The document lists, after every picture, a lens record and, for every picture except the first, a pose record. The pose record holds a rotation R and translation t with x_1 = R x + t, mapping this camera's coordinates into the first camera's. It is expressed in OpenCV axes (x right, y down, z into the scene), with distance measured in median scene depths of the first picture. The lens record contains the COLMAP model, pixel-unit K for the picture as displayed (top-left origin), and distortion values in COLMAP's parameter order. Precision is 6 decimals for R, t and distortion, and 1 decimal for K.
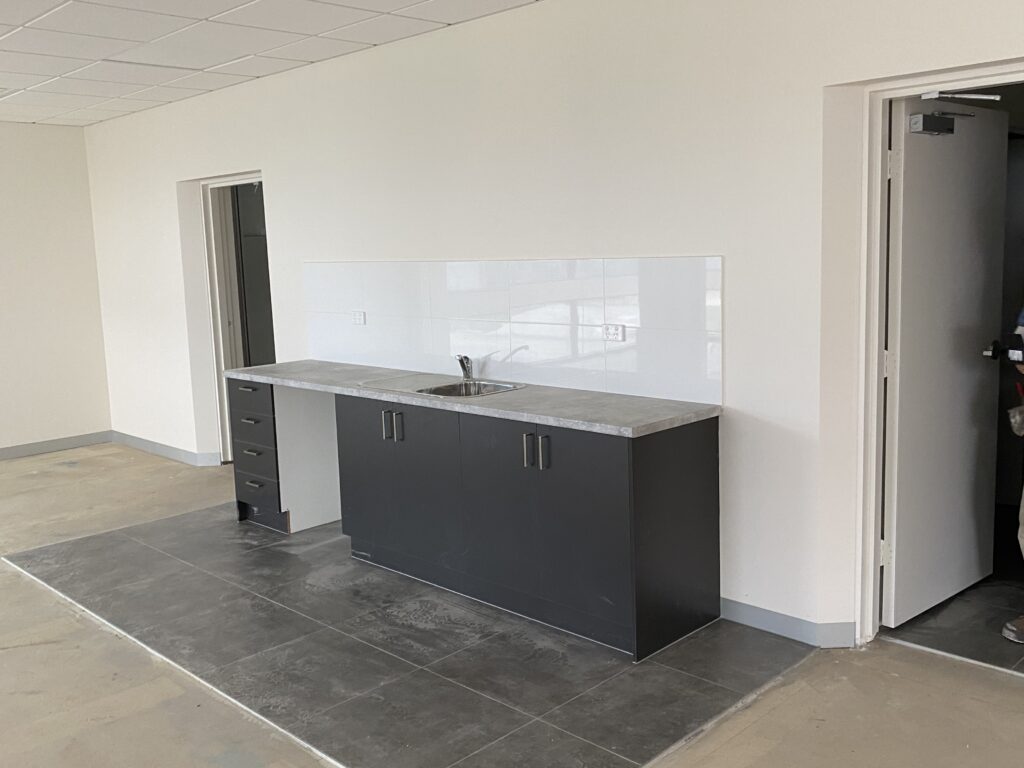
lens RADIAL K [[958.6, 0, 512.7], [0, 958.6, 383.1], [0, 0, 1]] dist [0.009914, 0.000000]
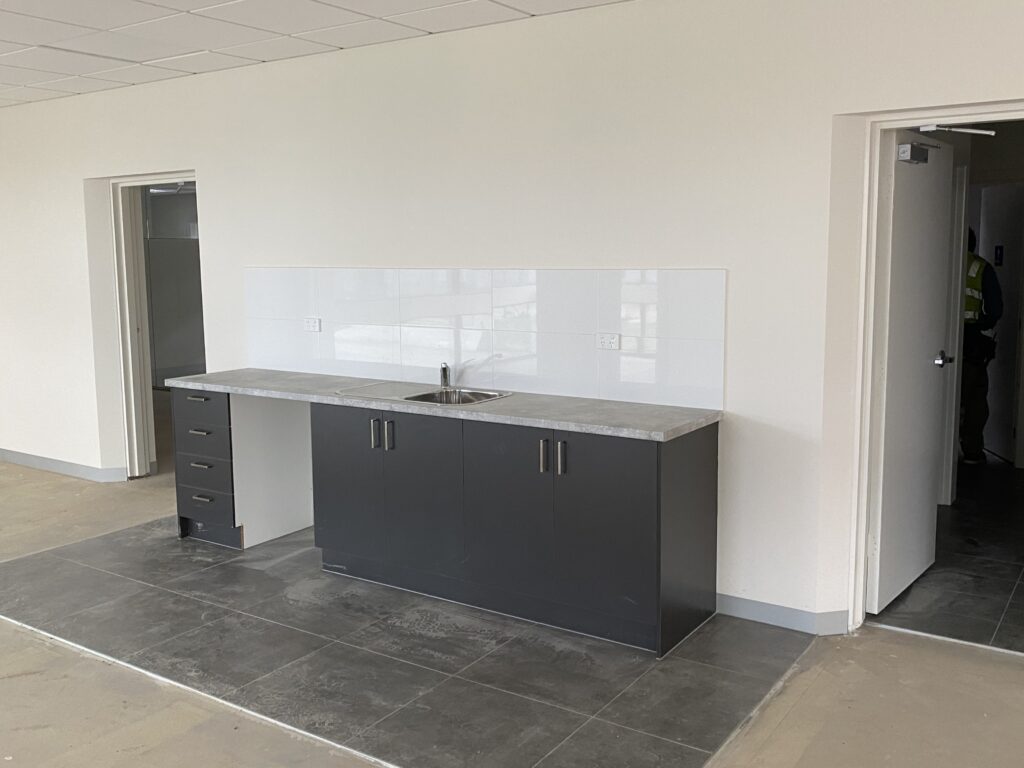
lens RADIAL K [[958.6, 0, 513.5], [0, 958.6, 382.6], [0, 0, 1]] dist [0.009914, 0.000000]
pose [[0.982651, -0.001753, 0.185456, -0.198494], [0.004037, 0.999921, -0.011940, 0.004020], [-0.185420, 0.012482, 0.982580, 0.004968]]
